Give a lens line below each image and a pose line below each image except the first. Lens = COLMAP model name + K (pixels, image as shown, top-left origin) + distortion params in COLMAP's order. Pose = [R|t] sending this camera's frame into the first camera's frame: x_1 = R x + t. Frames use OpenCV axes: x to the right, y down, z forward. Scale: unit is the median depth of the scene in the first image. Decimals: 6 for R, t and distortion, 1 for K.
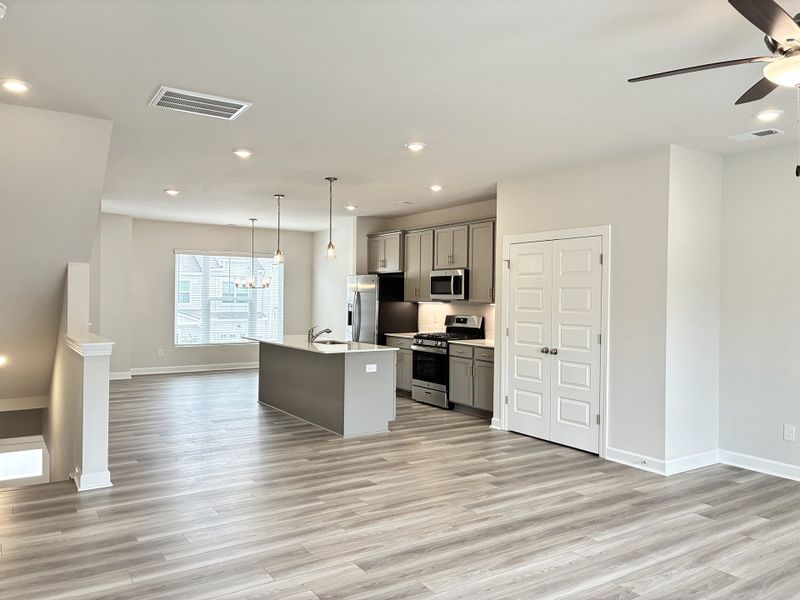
lens RADIAL K [[608.6, 0, 402.5], [0, 608.6, 297.3], [0, 0, 1]] dist [0.048885, -0.062314]
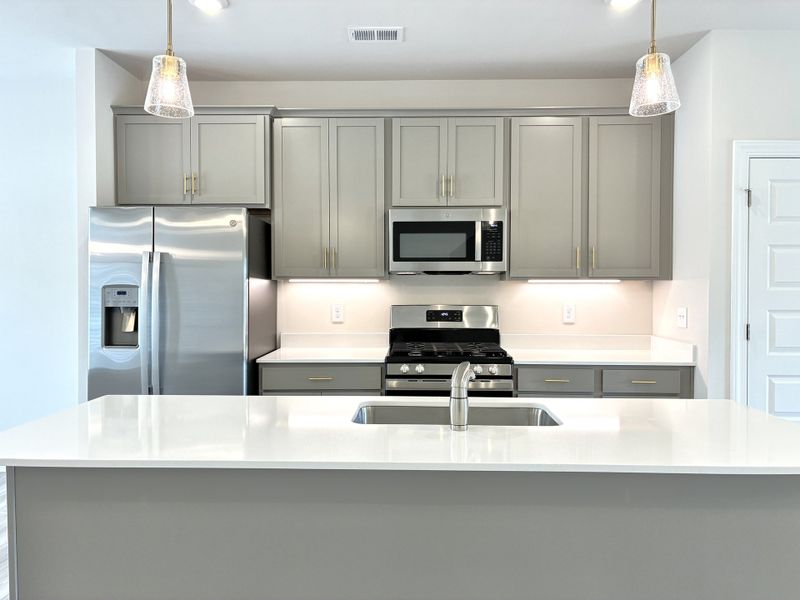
lens RADIAL K [[608.6, 0, 402.5], [0, 608.6, 297.3], [0, 0, 1]] dist [0.048885, -0.062314]
pose [[0.578054, -0.029758, 0.815456, -0.480170], [0.006465, 0.999470, 0.031890, 0.011415], [-0.815973, -0.013162, 0.577940, 1.107794]]
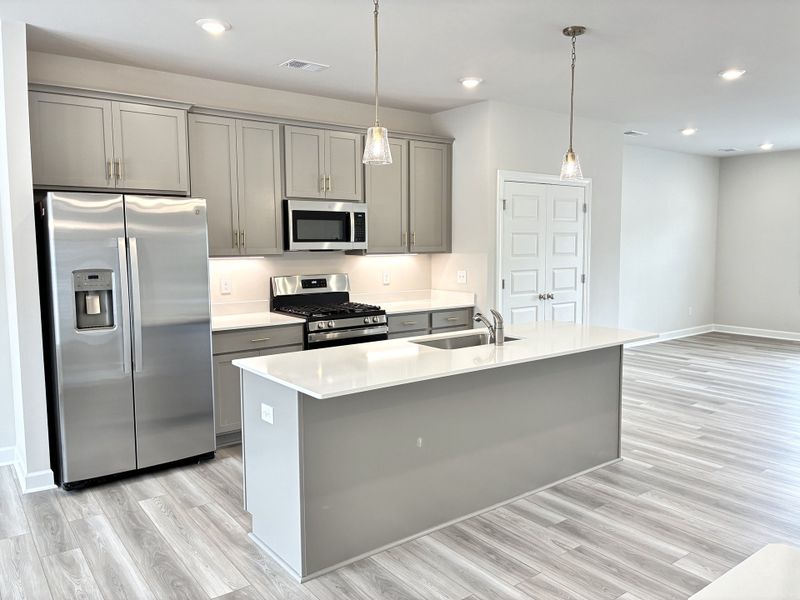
lens RADIAL K [[608.6, 0, 402.5], [0, 608.6, 297.3], [0, 0, 1]] dist [0.048885, -0.062314]
pose [[-0.068455, -0.106039, 0.992003, -0.798385], [0.004670, 0.994290, 0.106606, -0.020800], [-0.997643, 0.011930, -0.067569, 1.416005]]
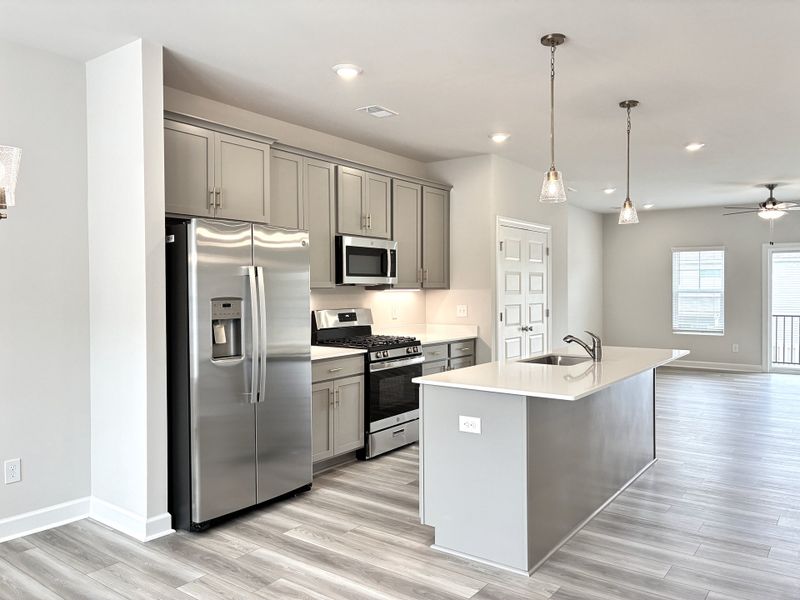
lens RADIAL K [[608.6, 0, 402.5], [0, 608.6, 297.3], [0, 0, 1]] dist [0.048885, -0.062314]
pose [[-0.349405, -0.027117, 0.936579, -0.788494], [-0.001964, 0.999600, 0.028209, -0.001334], [-0.936970, 0.008017, -0.349319, 1.743046]]
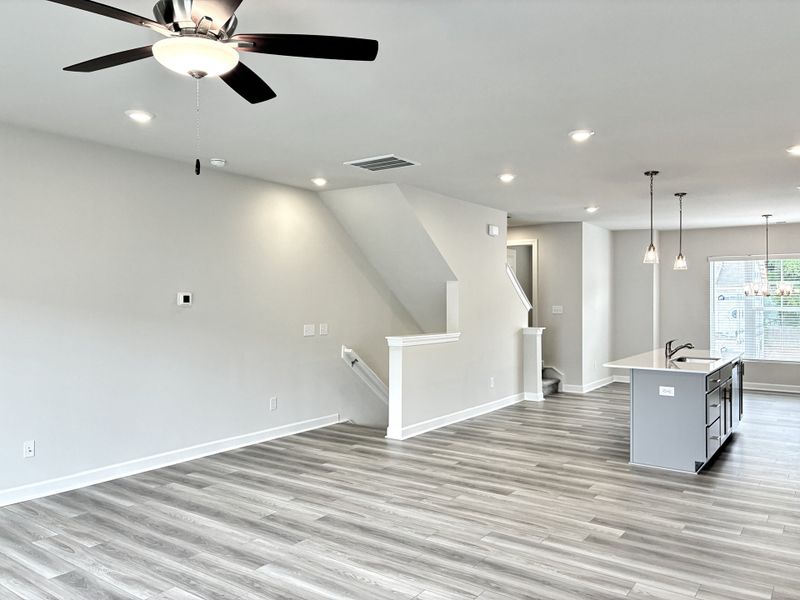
lens RADIAL K [[608.6, 0, 402.5], [0, 608.6, 297.3], [0, 0, 1]] dist [0.048885, -0.062314]
pose [[0.362878, -0.014886, -0.931718, 0.686197], [-0.000327, 0.999870, -0.016102, 0.001520], [0.931837, 0.006147, 0.362826, 0.400834]]
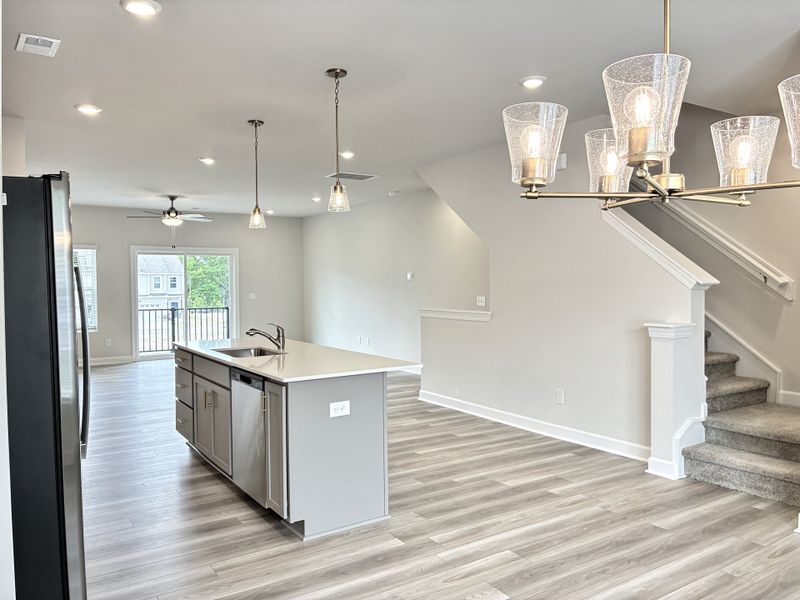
lens RADIAL K [[608.6, 0, 402.5], [0, 608.6, 297.3], [0, 0, 1]] dist [0.048885, -0.062314]
pose [[-0.999984, -0.005600, -0.000845, -0.358384], [-0.005619, 0.999666, 0.025232, 0.002865], [0.000704, 0.025236, -0.999681, 2.094898]]
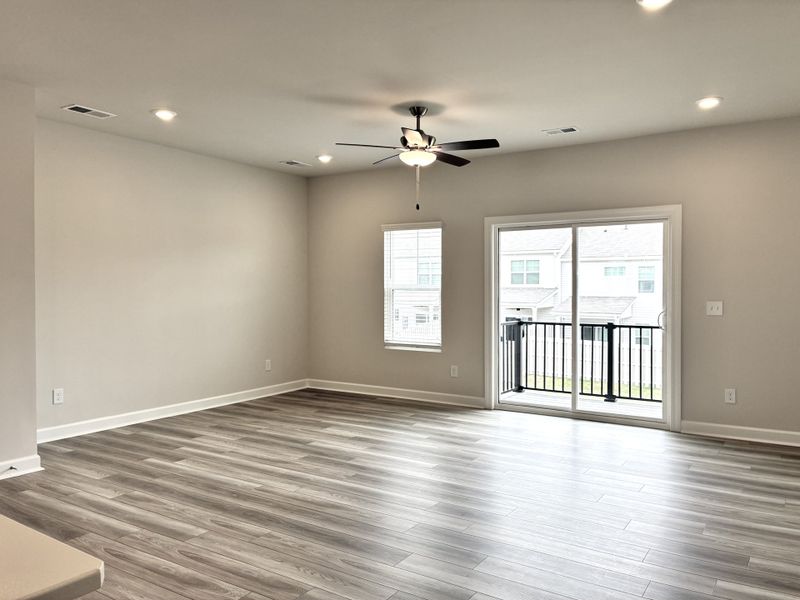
lens RADIAL K [[608.6, 0, 402.5], [0, 608.6, 297.3], [0, 0, 1]] dist [0.048885, -0.062314]
pose [[-0.404947, -0.026848, 0.913946, -0.513457], [-0.005793, 0.999624, 0.026797, 0.016669], [-0.914322, 0.005557, -0.404951, 0.791038]]
